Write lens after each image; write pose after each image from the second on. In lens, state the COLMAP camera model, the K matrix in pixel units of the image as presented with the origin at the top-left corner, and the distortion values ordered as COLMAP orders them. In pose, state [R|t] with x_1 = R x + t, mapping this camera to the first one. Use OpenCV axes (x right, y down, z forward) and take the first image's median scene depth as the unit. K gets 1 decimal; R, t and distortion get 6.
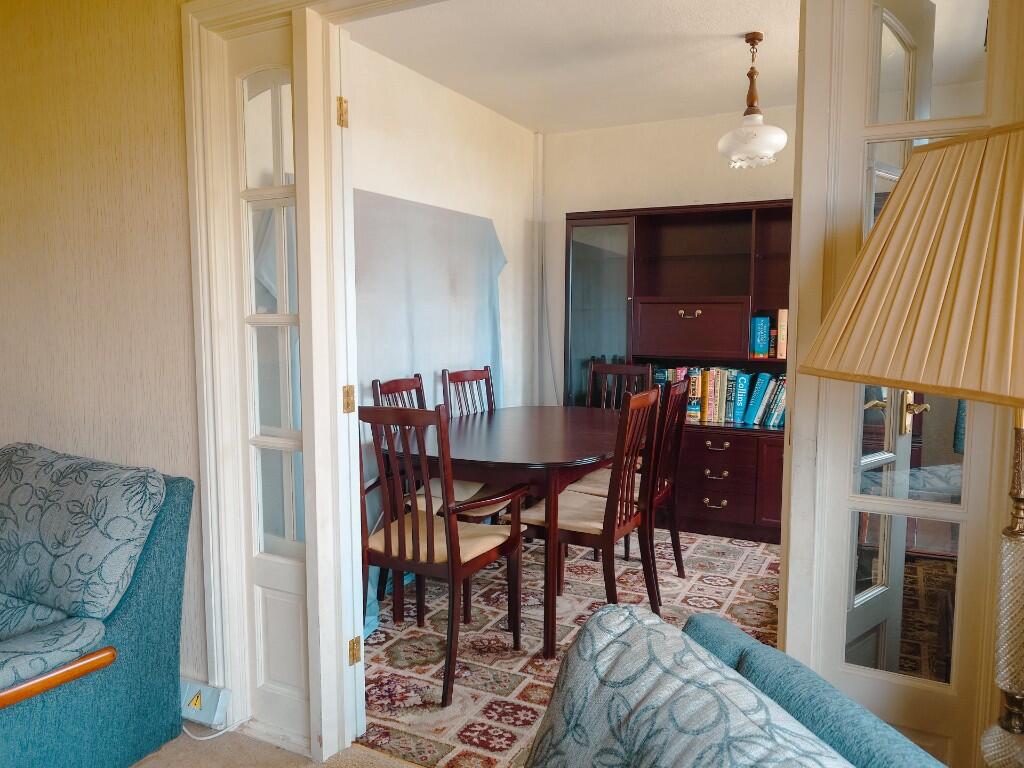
lens RADIAL K [[755.8, 0, 512.5], [0, 755.8, 382.7], [0, 0, 1]] dist [-0.005709, -0.001331]
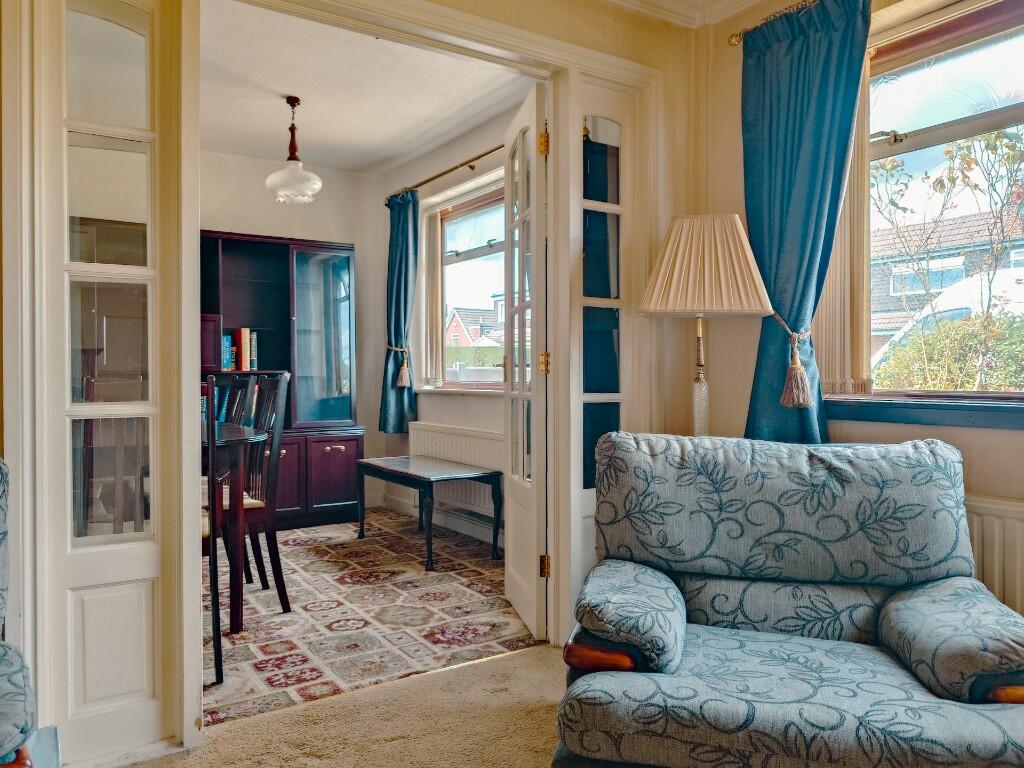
lens RADIAL K [[755.8, 0, 512.0], [0, 755.8, 381.2], [0, 0, 1]] dist [-0.005709, -0.001331]
pose [[0.513008, -0.023334, 0.858066, -0.744908], [0.092859, 0.995273, -0.028452, 0.095149], [-0.853346, 0.094275, 0.512750, 0.120179]]
